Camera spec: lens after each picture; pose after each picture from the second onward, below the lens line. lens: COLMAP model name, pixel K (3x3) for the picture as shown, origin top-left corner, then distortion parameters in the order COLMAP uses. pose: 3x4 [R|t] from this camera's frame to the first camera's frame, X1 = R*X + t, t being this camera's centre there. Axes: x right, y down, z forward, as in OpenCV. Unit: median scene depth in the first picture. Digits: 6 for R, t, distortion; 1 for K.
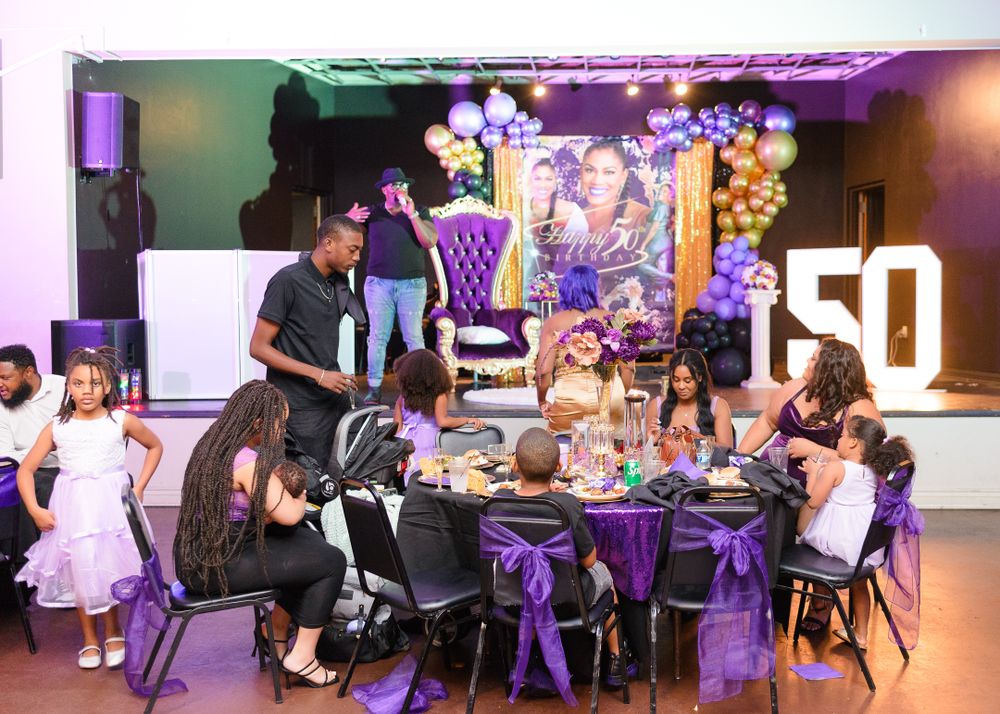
lens RADIAL K [[1120.9, 0, 500.1], [0, 1120.9, 354.2], [0, 0, 1]] dist [-0.024085, 0.000000]
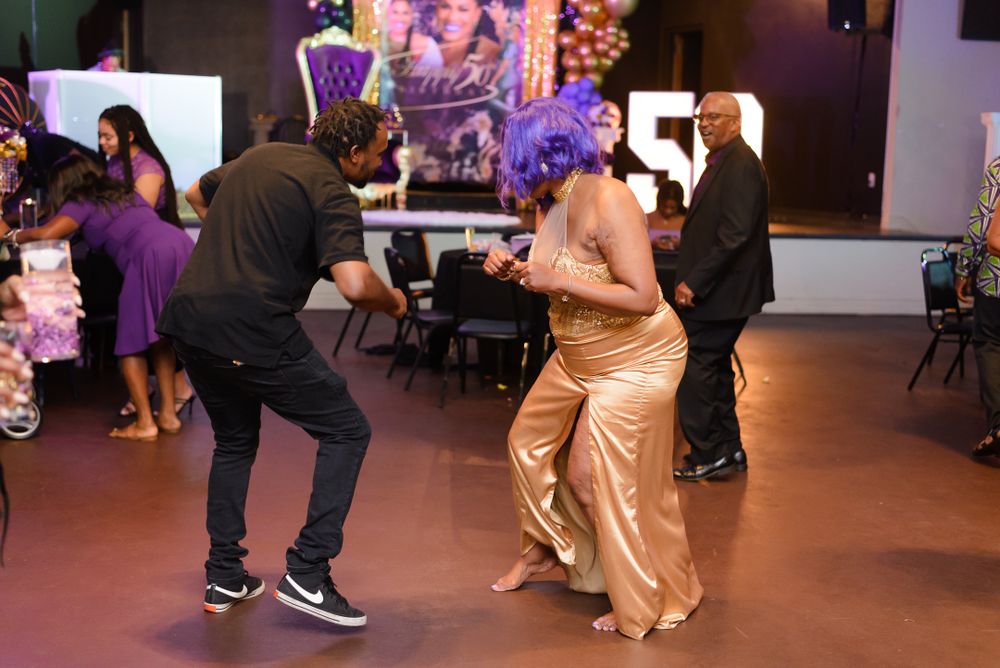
lens RADIAL K [[1451.7, 0, 499.8], [0, 1451.7, 335.3], [0, 0, 1]] dist [-0.059921, 0.000000]
pose [[0.972659, 0.001274, 0.232234, -0.185371], [-0.022240, 0.995900, 0.087683, 0.021427], [-0.231170, -0.090451, 0.968700, -0.349696]]
